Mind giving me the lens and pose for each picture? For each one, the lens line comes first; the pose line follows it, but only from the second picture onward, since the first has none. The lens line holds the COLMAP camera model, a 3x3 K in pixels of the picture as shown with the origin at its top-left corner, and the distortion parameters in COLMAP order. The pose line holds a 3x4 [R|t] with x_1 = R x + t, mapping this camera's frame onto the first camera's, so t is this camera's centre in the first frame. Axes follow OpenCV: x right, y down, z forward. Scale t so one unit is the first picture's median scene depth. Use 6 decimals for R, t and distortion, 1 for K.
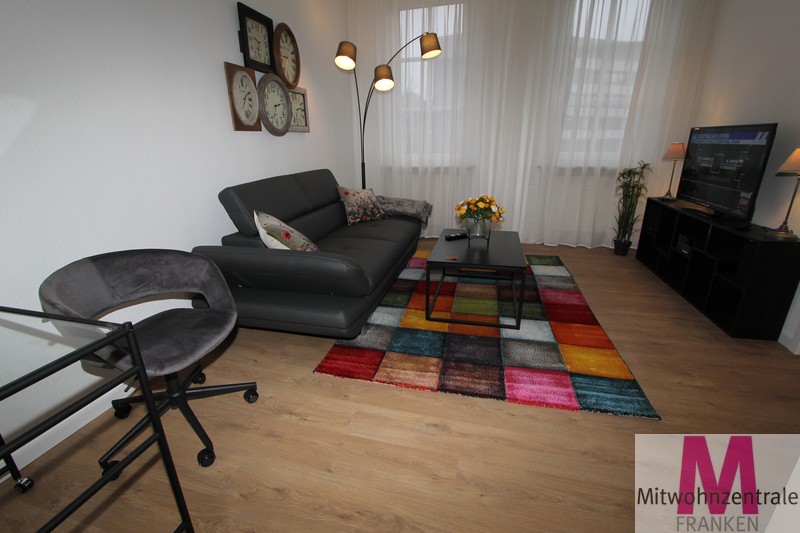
lens RADIAL K [[370.8, 0, 402.5], [0, 370.8, 275.1], [0, 0, 1]] dist [-0.024561, 0.005812]
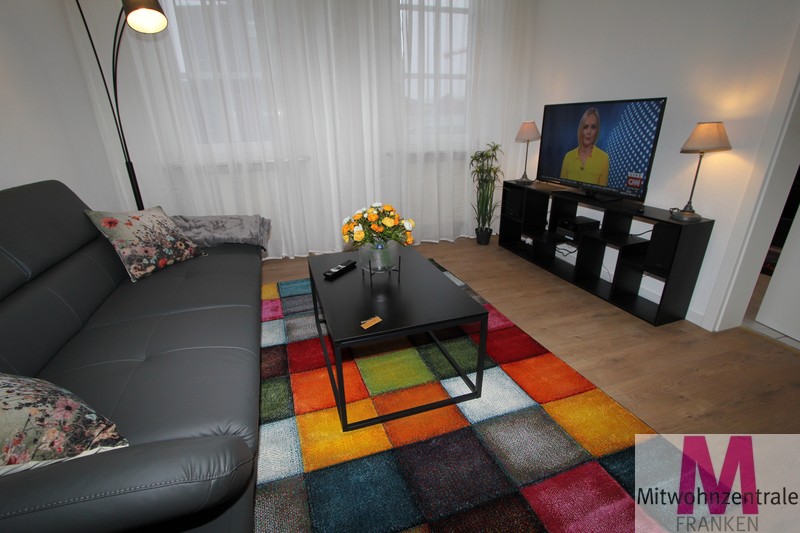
lens RADIAL K [[370.8, 0, 402.5], [0, 370.8, 275.1], [0, 0, 1]] dist [-0.024561, 0.005812]
pose [[0.849306, -0.204007, 0.486888, -0.066671], [0.186858, 0.978775, 0.084162, -0.111452], [-0.493724, 0.019500, 0.869400, 0.330970]]
